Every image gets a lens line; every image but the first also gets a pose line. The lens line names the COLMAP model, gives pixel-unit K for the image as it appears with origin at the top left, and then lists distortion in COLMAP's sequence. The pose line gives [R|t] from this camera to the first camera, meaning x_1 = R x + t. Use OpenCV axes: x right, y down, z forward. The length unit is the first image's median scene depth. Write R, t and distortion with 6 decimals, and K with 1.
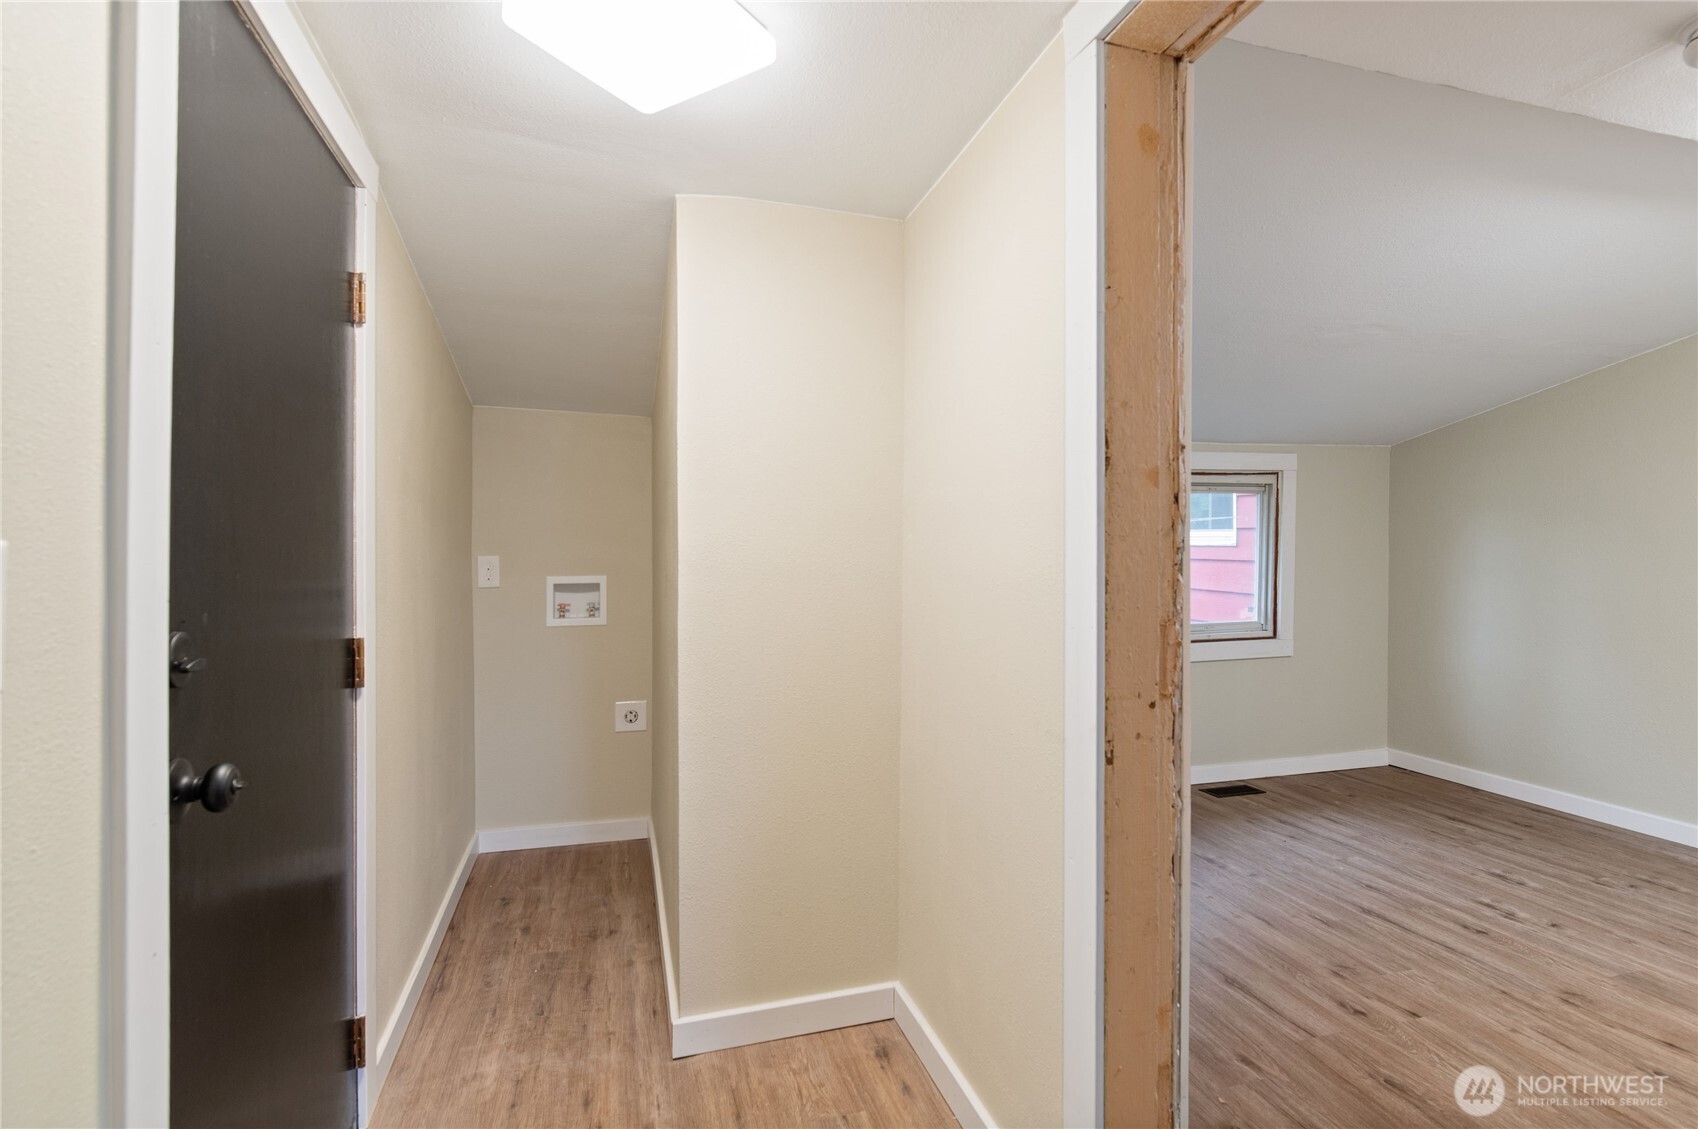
lens RADIAL K [[812.5, 0, 848.1], [0, 812.5, 537.9], [0, 0, 1]] dist [0.000208, -0.001574]
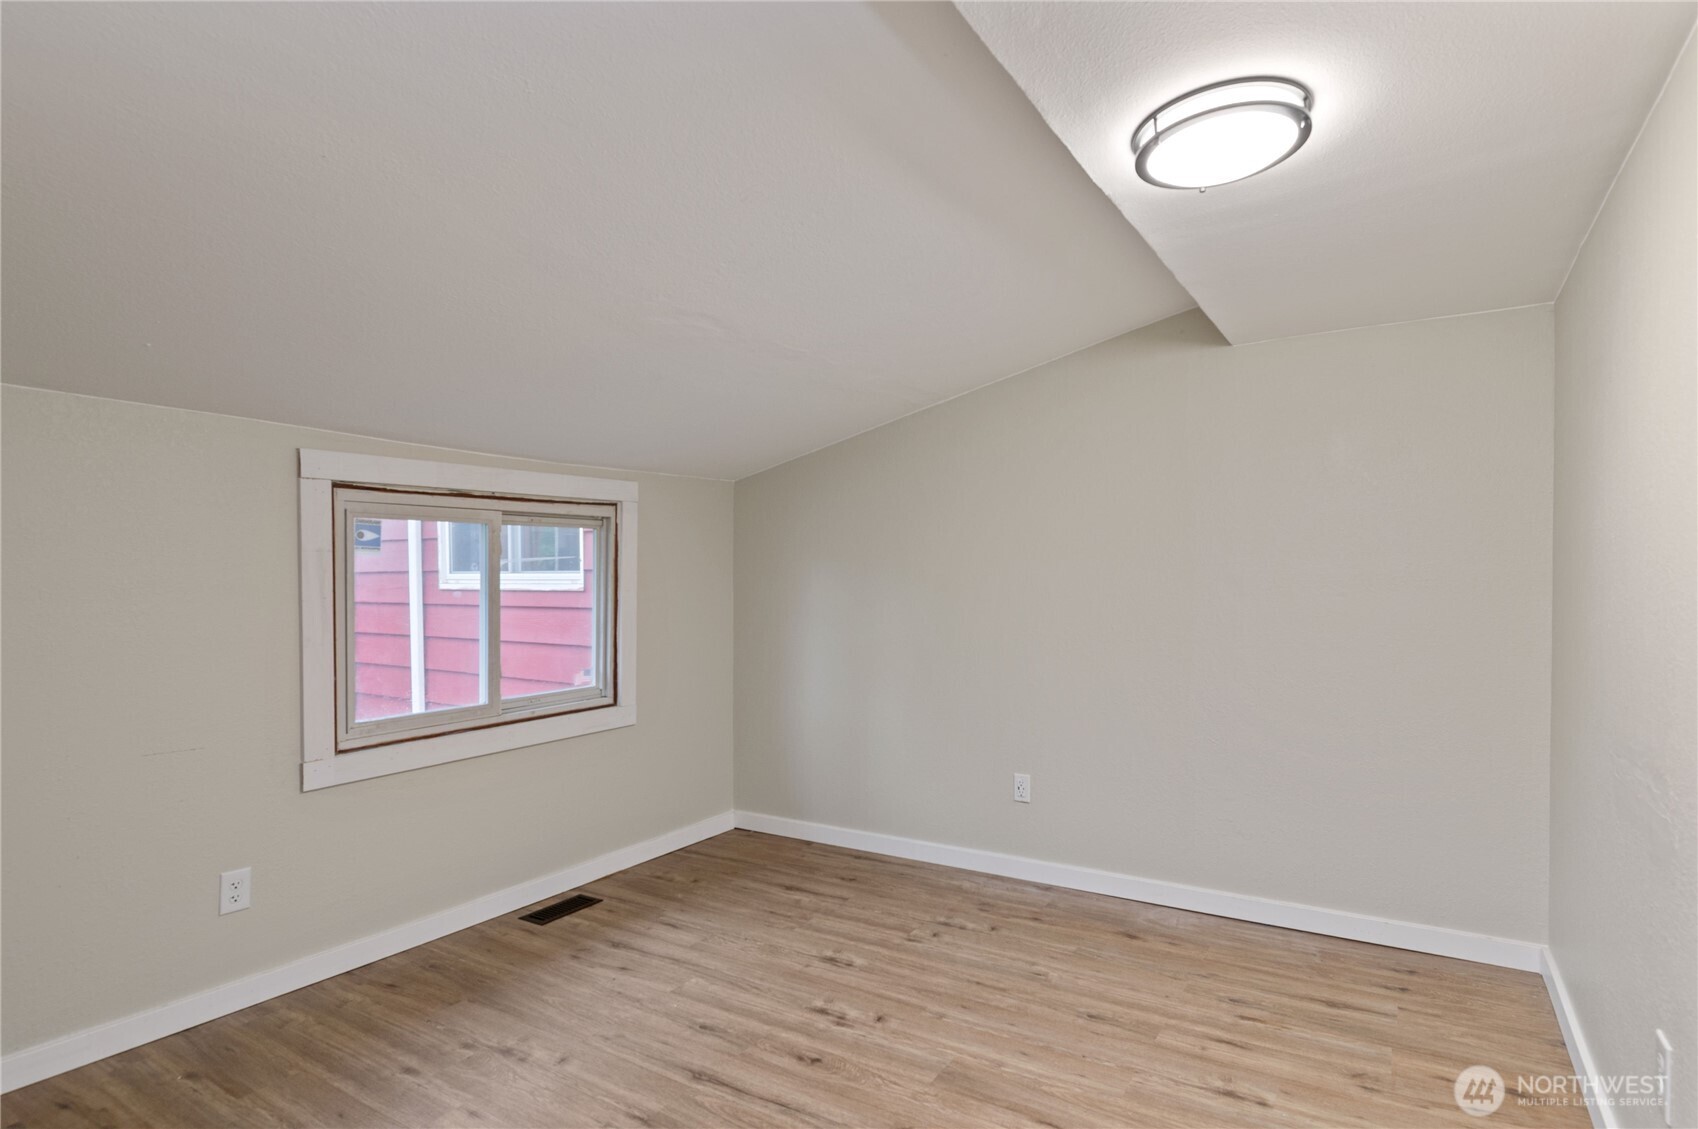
lens RADIAL K [[864.6, 0, 850.0], [0, 864.6, 589.6], [0, 0, 1]] dist [0.000652, -0.000222]
pose [[0.761093, -0.012092, 0.648530, 0.184075], [0.001536, 0.999857, 0.016841, -0.010449], [-0.648641, -0.011821, 0.761003, 0.238515]]
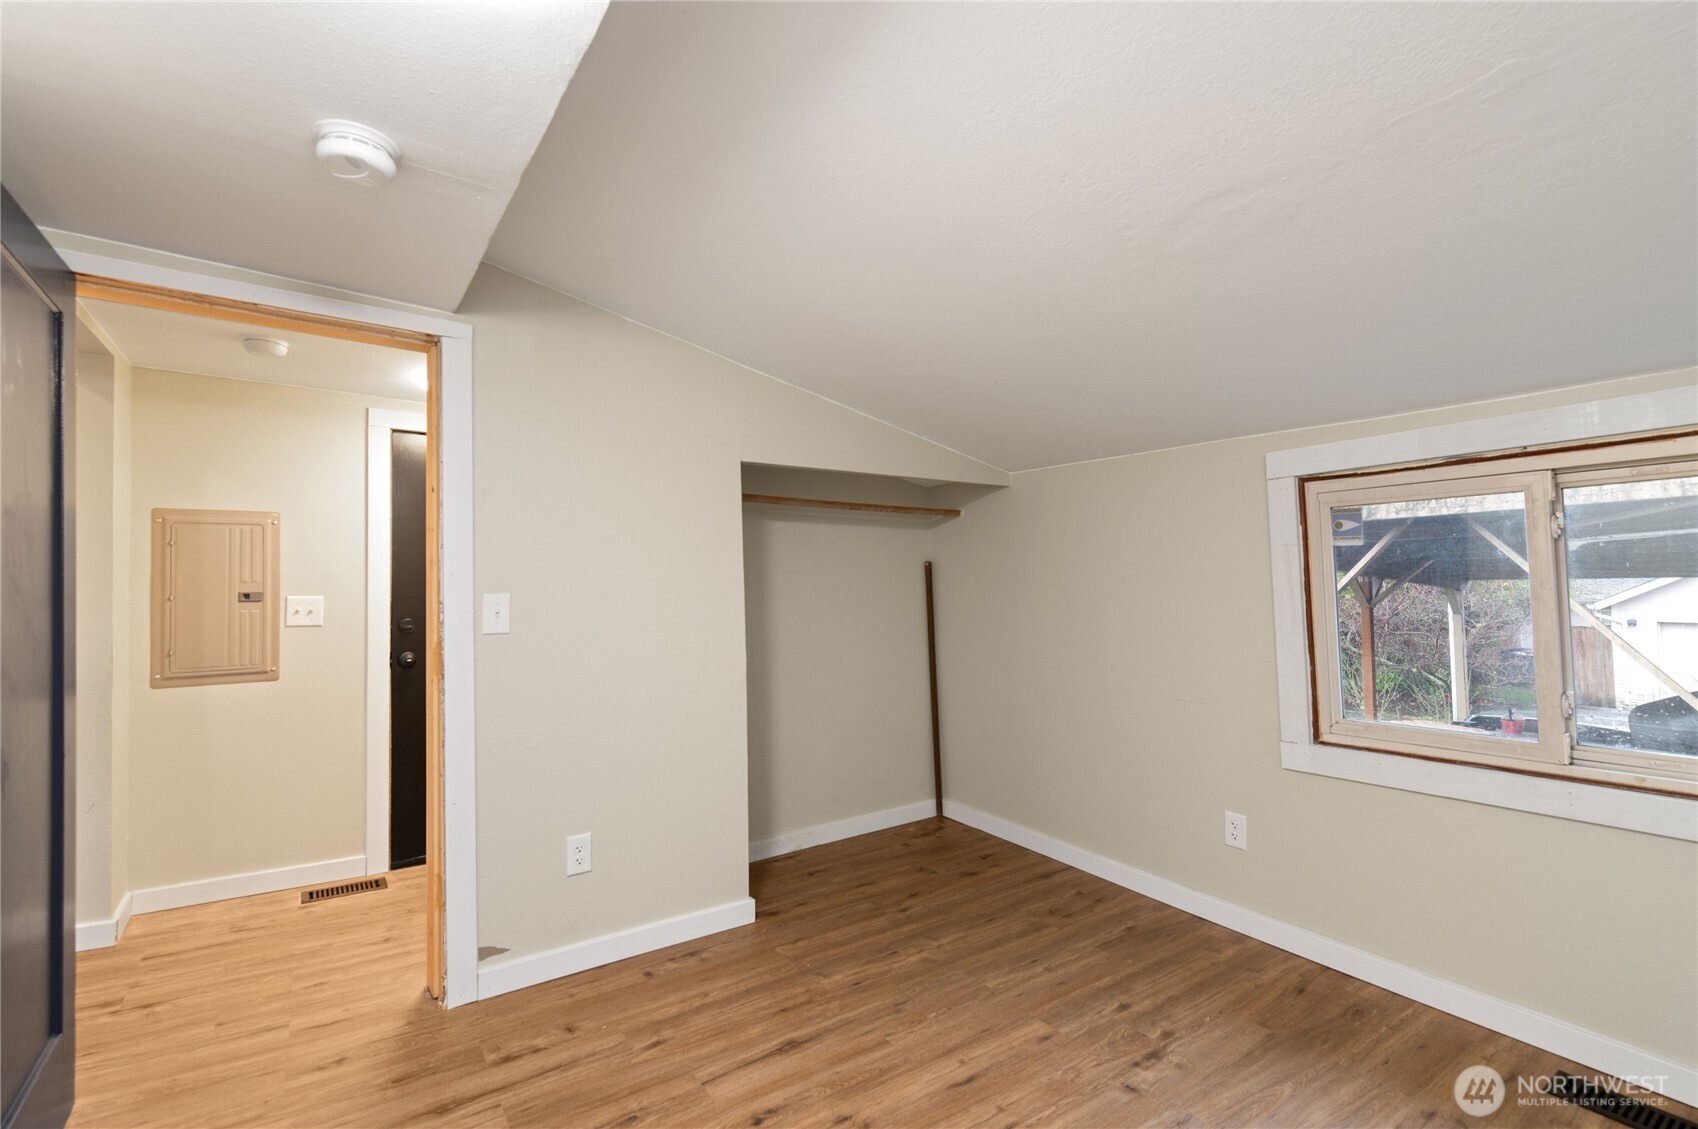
lens RADIAL K [[777.1, 0, 849.0], [0, 777.1, 564.5], [0, 0, 1]] dist [0.003770, 0.000108]
pose [[0.307310, -0.023056, -0.951330, 0.962002], [0.026916, 0.999517, -0.015529, -0.014451], [0.951229, -0.020834, 0.307783, 0.538062]]
